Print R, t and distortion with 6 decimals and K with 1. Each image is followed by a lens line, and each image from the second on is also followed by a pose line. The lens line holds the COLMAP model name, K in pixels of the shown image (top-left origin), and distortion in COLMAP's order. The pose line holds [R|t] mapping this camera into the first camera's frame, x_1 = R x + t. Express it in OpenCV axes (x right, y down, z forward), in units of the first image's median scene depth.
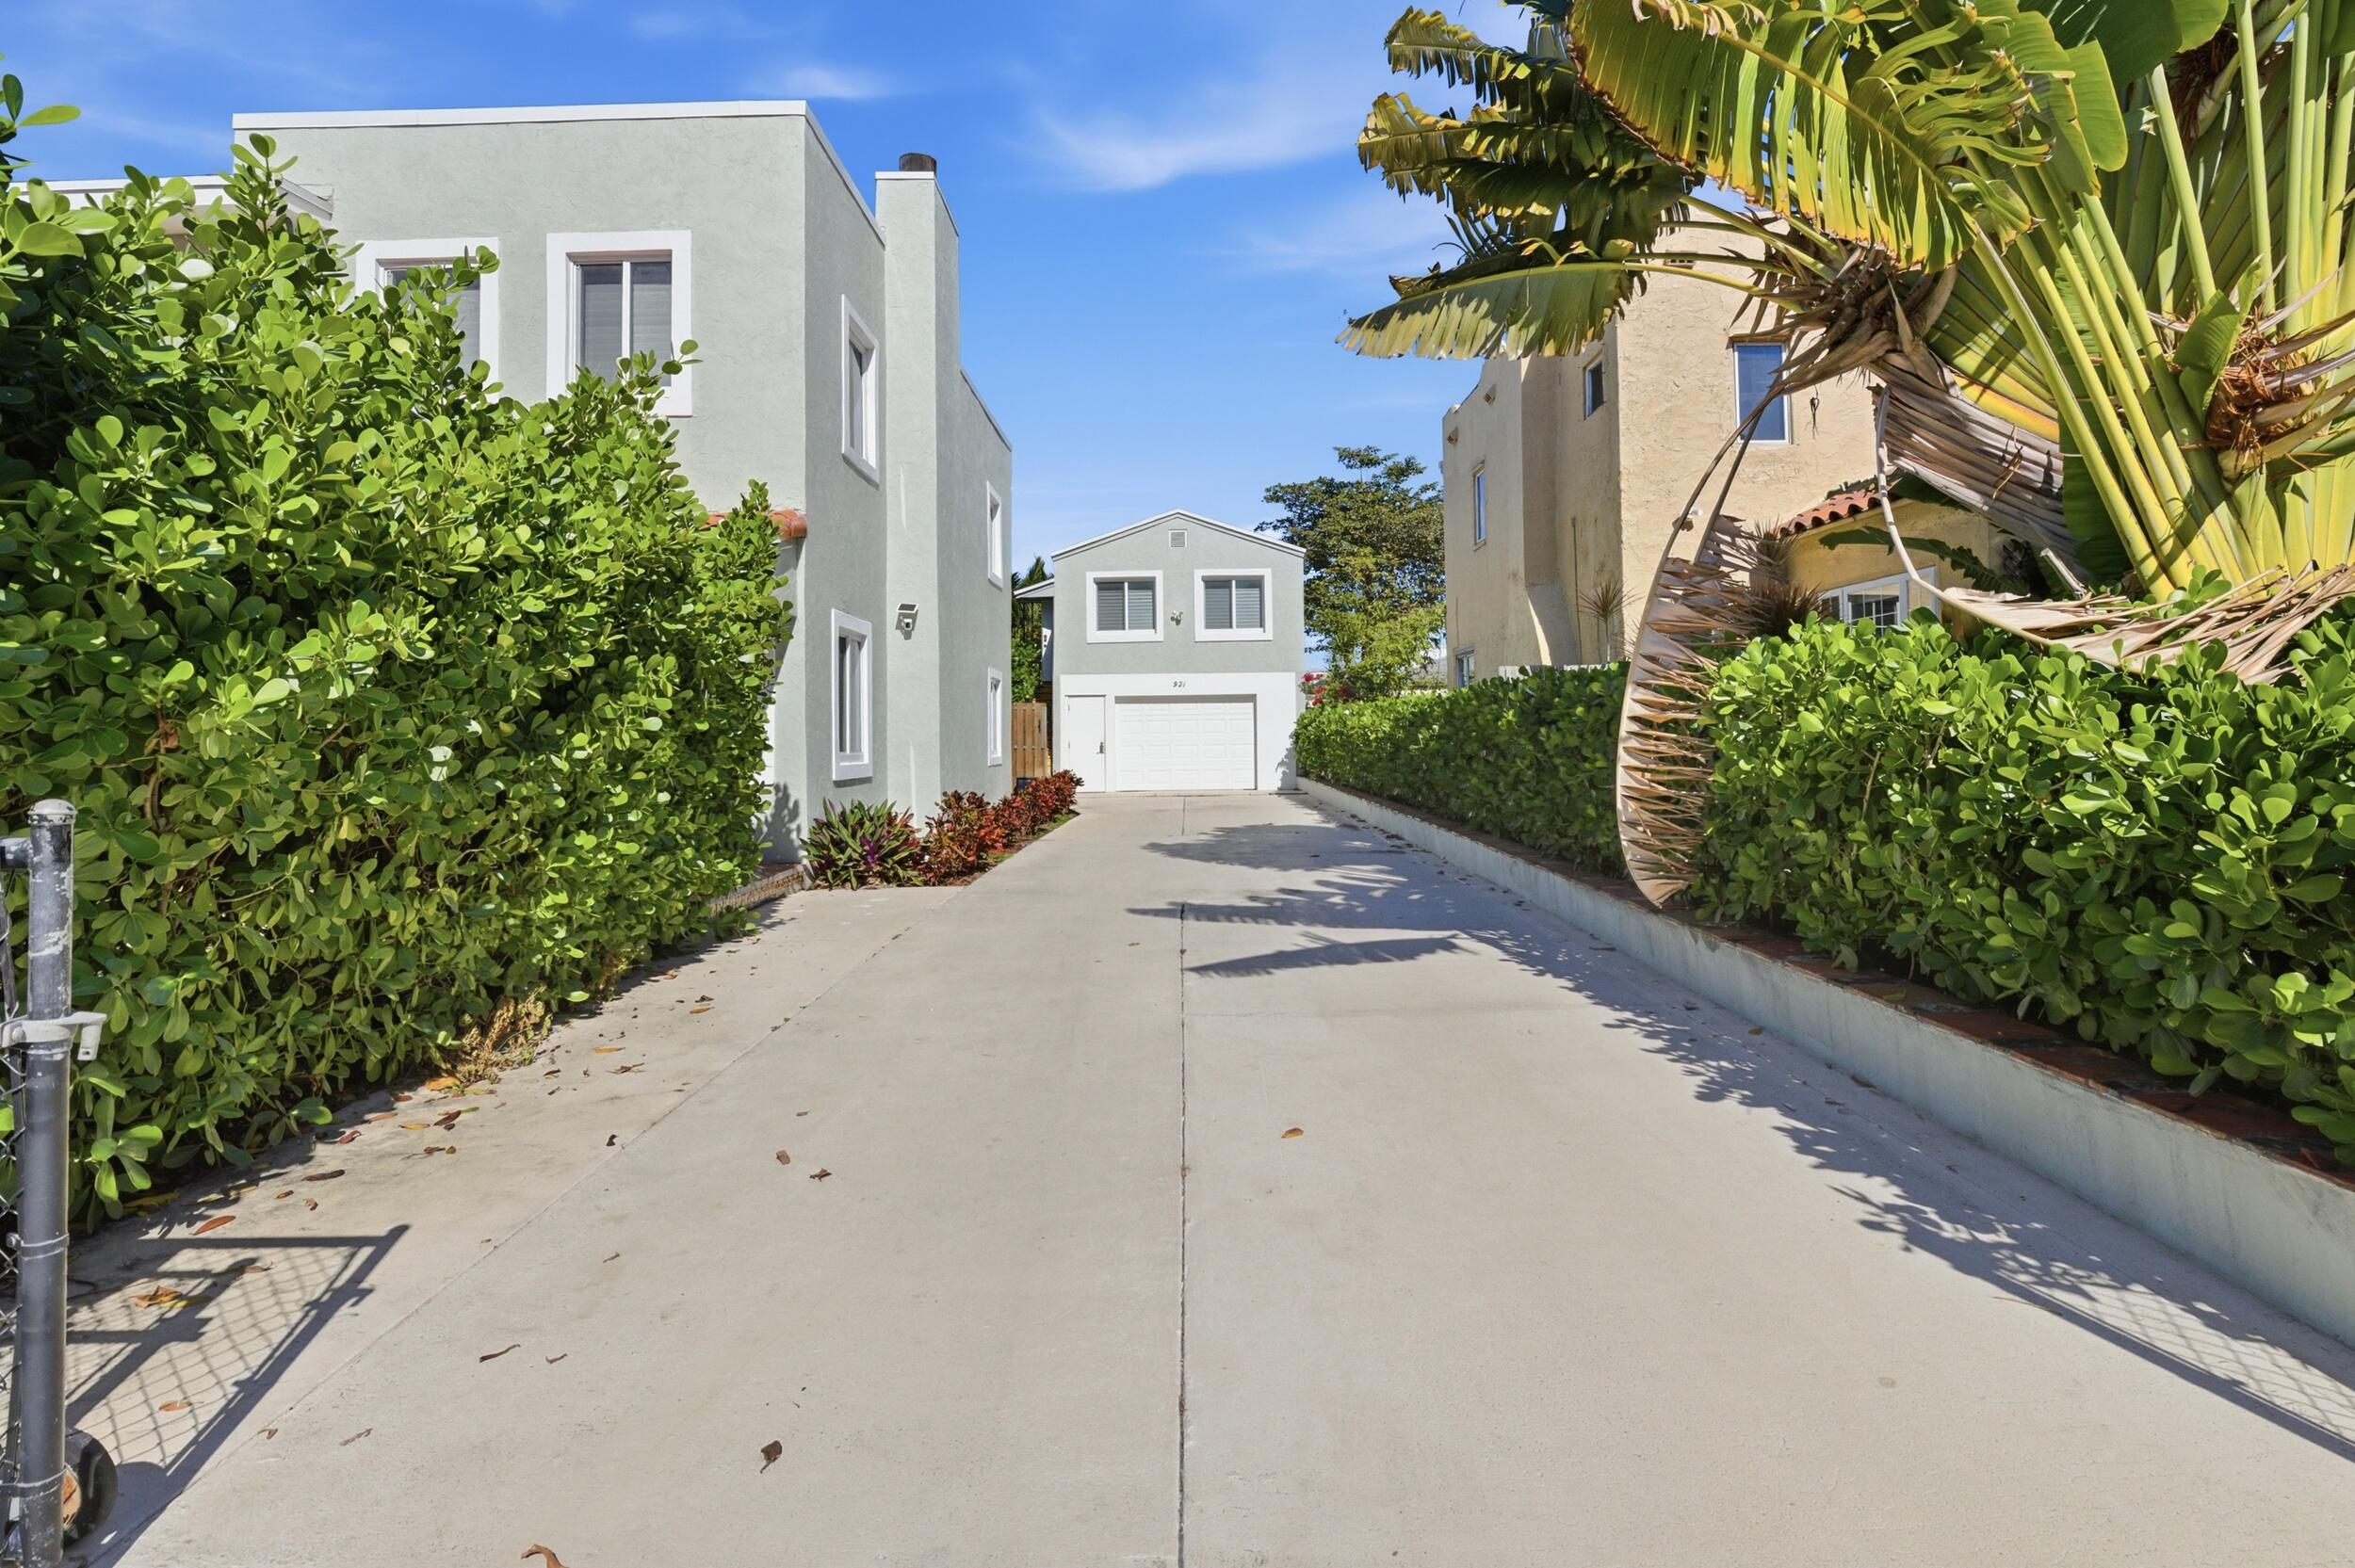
lens RADIAL K [[1074.4, 0, 1181.1], [0, 1074.4, 731.9], [0, 0, 1]] dist [-0.001940, -0.000215]
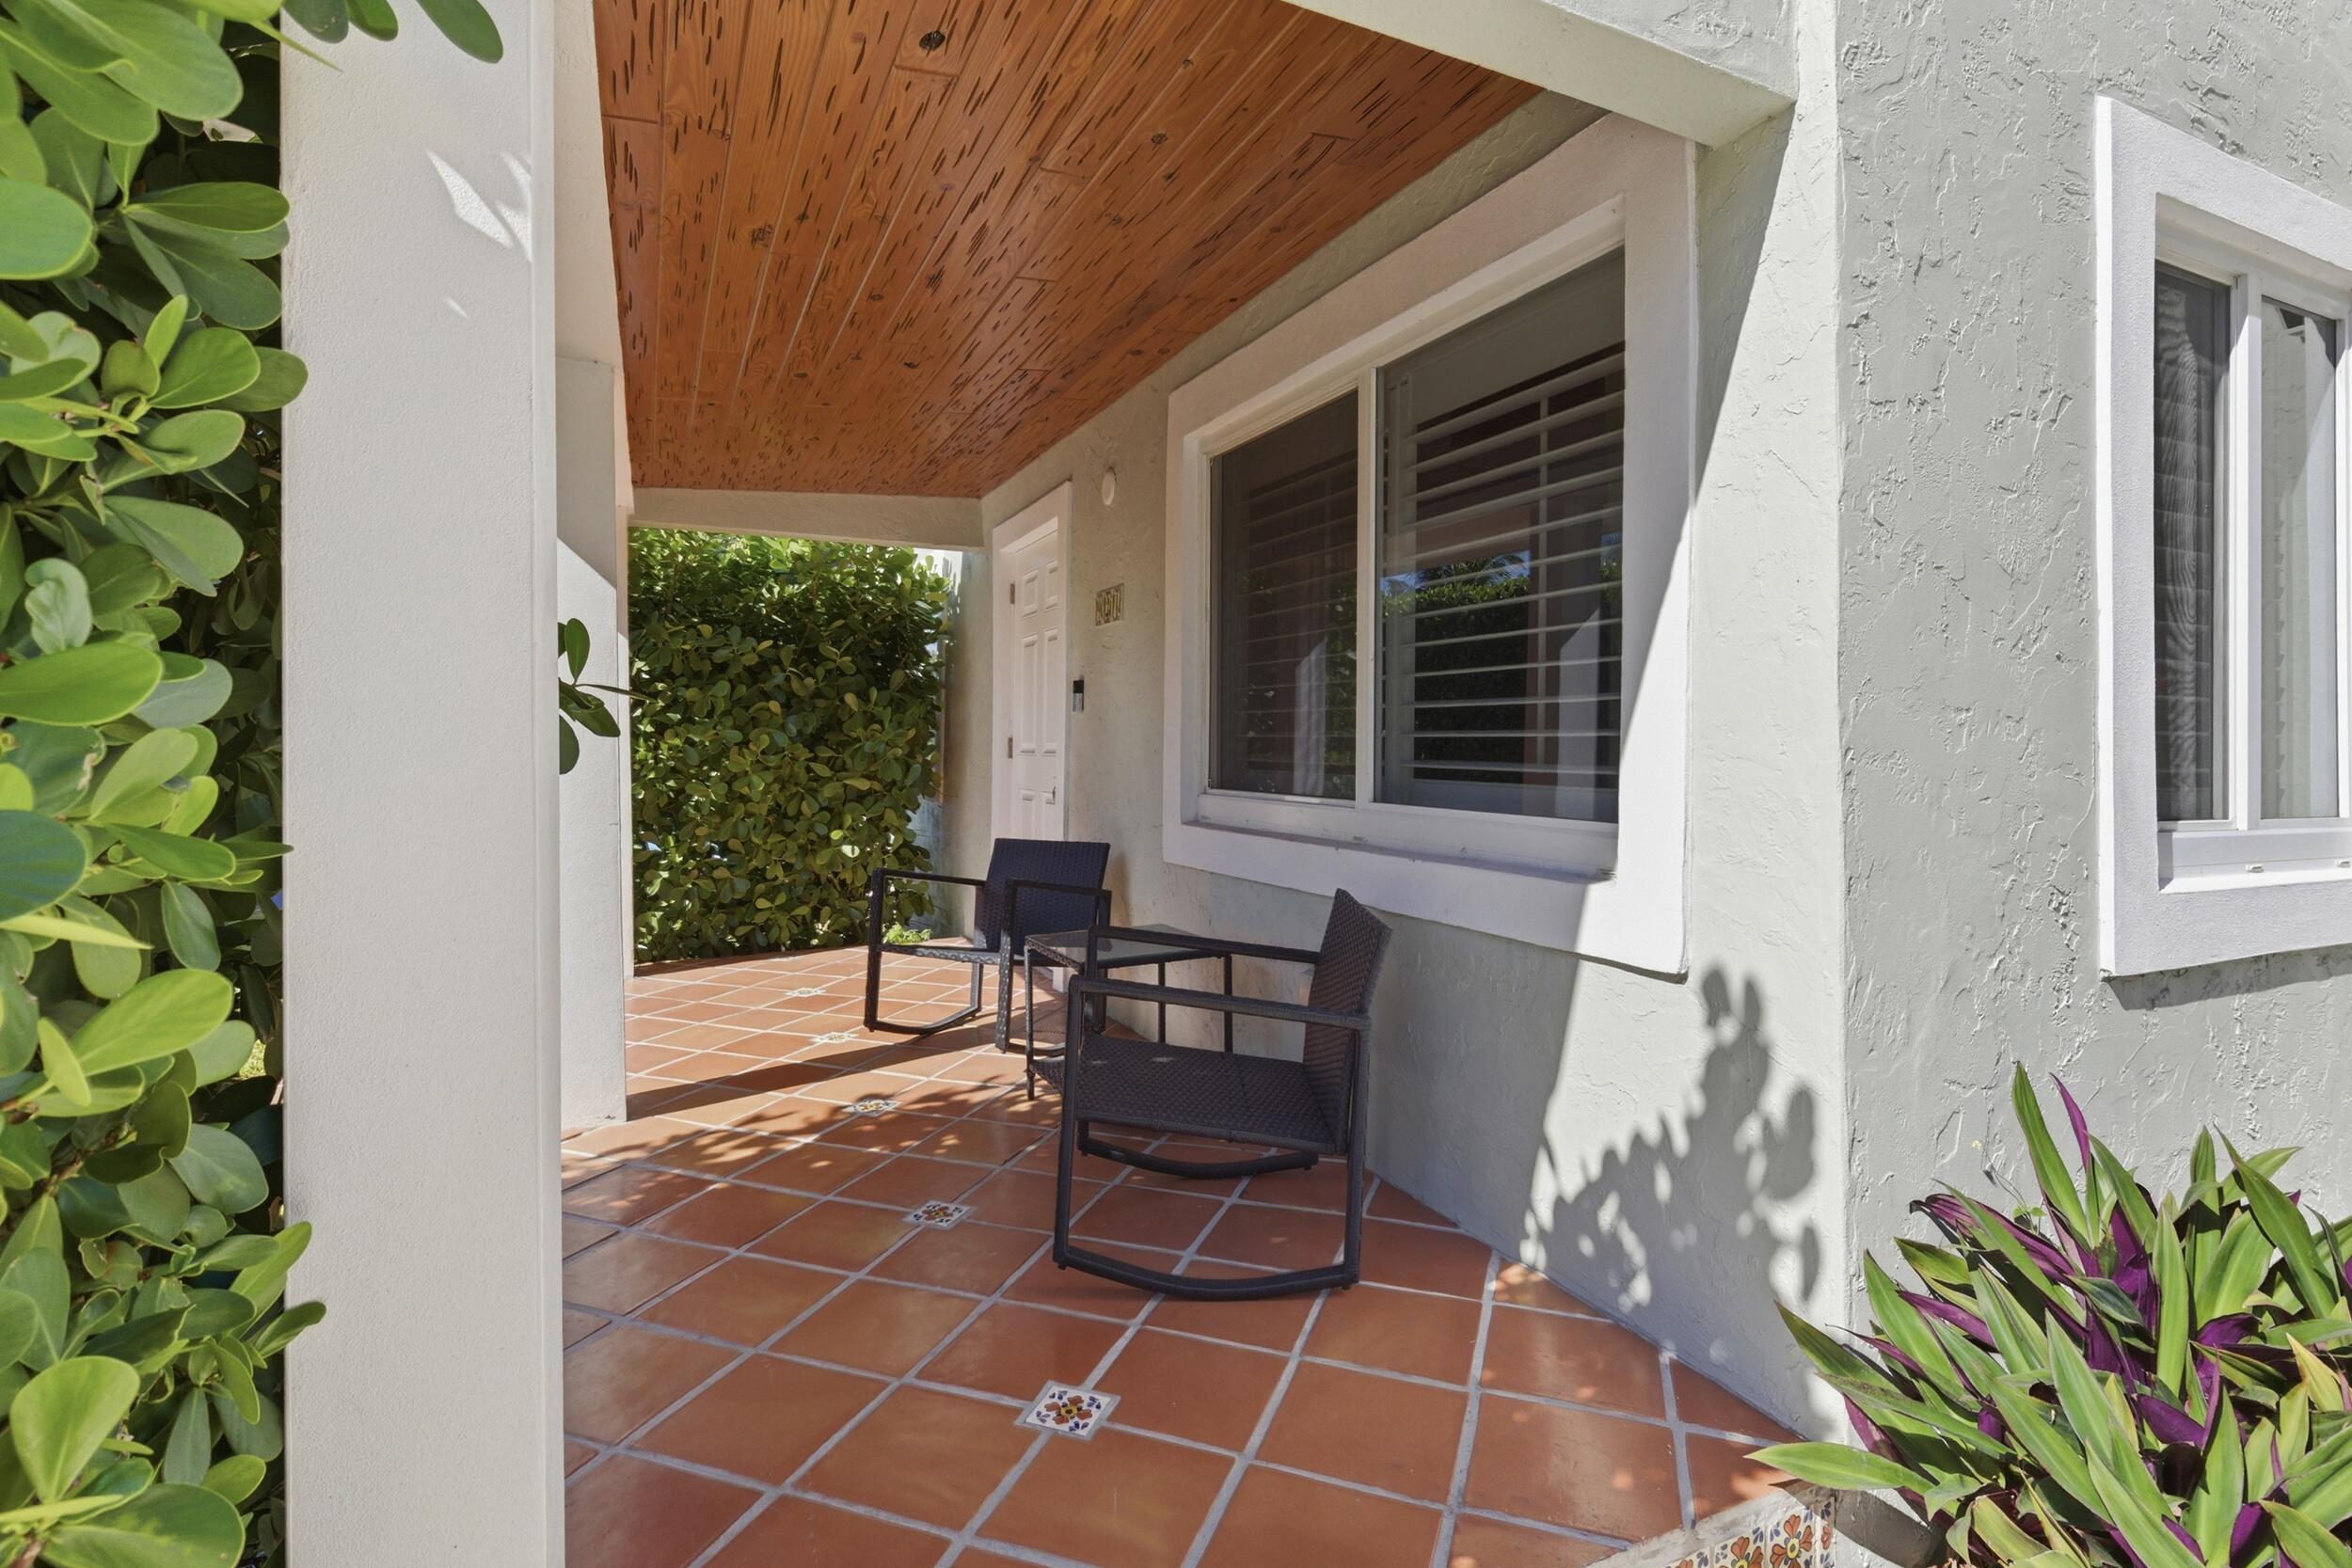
lens RADIAL K [[1151.7, 0, 1177.1], [0, 1151.7, 676.0], [0, 0, 1]] dist [0.000833, -0.000240]
pose [[0.451136, -0.029234, -0.891976, -0.233689], [-0.022091, 0.998791, -0.043908, 0.004731], [0.892182, 0.039513, 0.449945, 0.832440]]
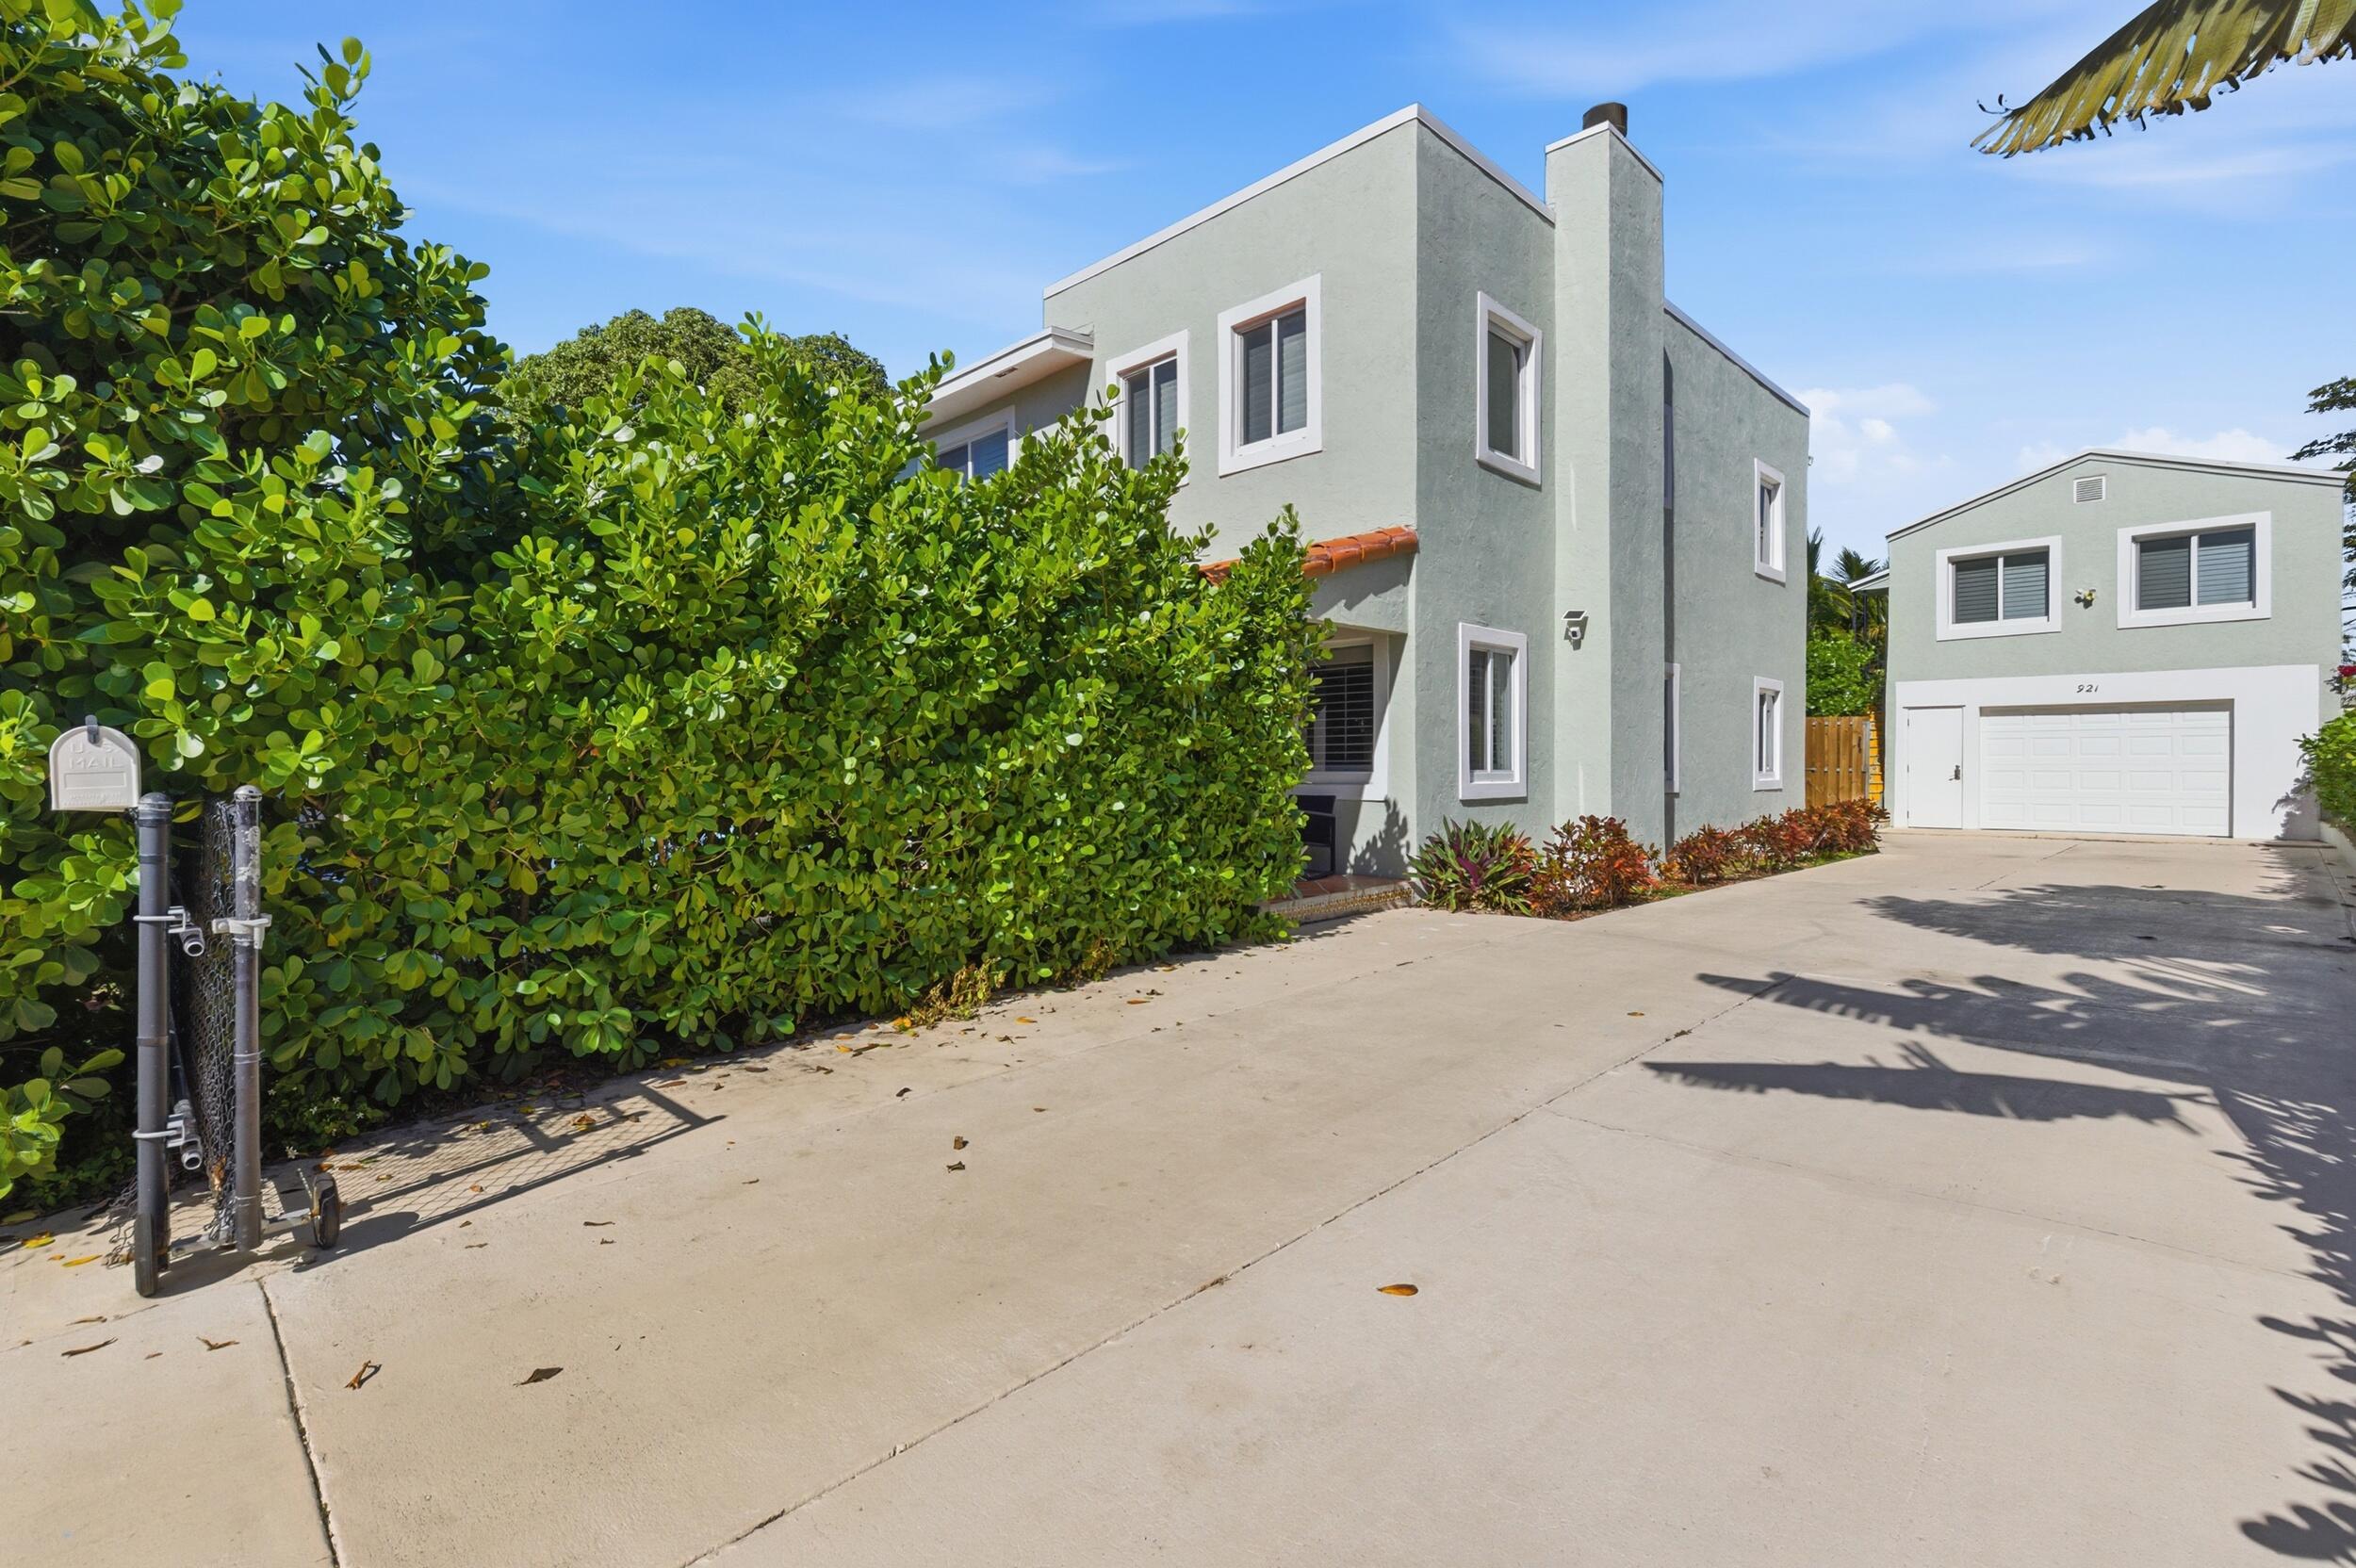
lens RADIAL K [[1065.8, 0, 1178.0], [0, 1065.8, 784.0], [0, 0, 1]] dist [-0.000045, -0.000188]
pose [[0.723835, 0.027037, -0.689444, 0.178172], [-0.005246, 0.999419, 0.033685, 0.000196], [0.689954, -0.020766, 0.723556, 0.134313]]
